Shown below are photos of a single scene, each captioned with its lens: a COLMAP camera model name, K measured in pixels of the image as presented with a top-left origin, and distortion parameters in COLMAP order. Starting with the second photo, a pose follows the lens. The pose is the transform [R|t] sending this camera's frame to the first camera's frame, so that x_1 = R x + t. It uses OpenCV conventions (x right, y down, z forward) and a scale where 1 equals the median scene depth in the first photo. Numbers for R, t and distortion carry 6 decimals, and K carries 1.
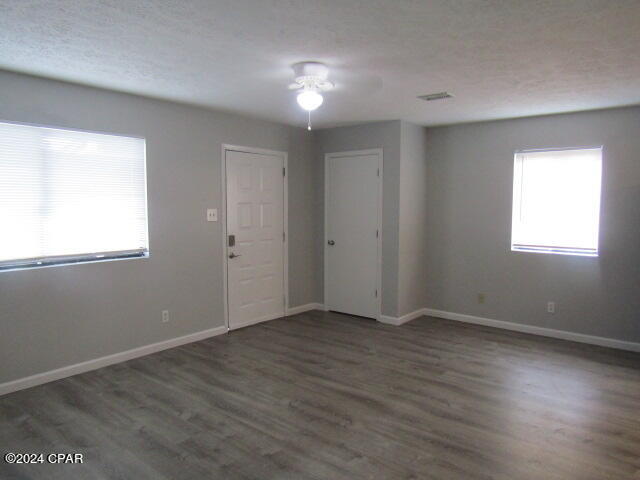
lens RADIAL K [[475.9, 0, 320.0], [0, 475.9, 240.0], [0, 0, 1]] dist [-0.000784, -0.004391]
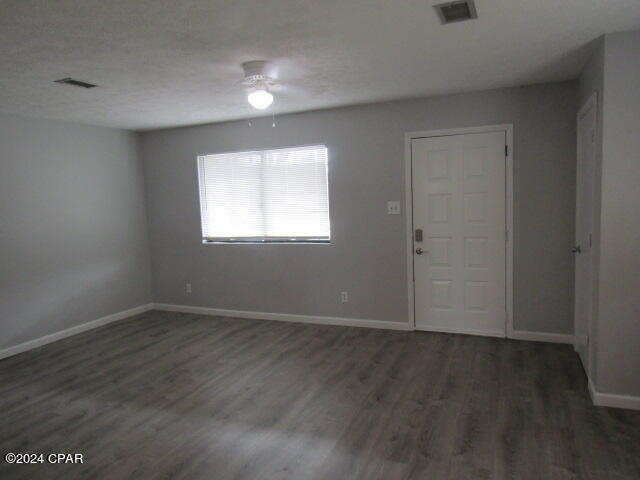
lens RADIAL K [[475.9, 0, 320.0], [0, 475.9, 240.0], [0, 0, 1]] dist [-0.000784, -0.004391]
pose [[0.236593, 0.080822, -0.968241, 0.685278], [-0.032001, 0.996642, 0.075373, -0.054598], [0.971082, 0.013152, 0.238385, 0.603781]]
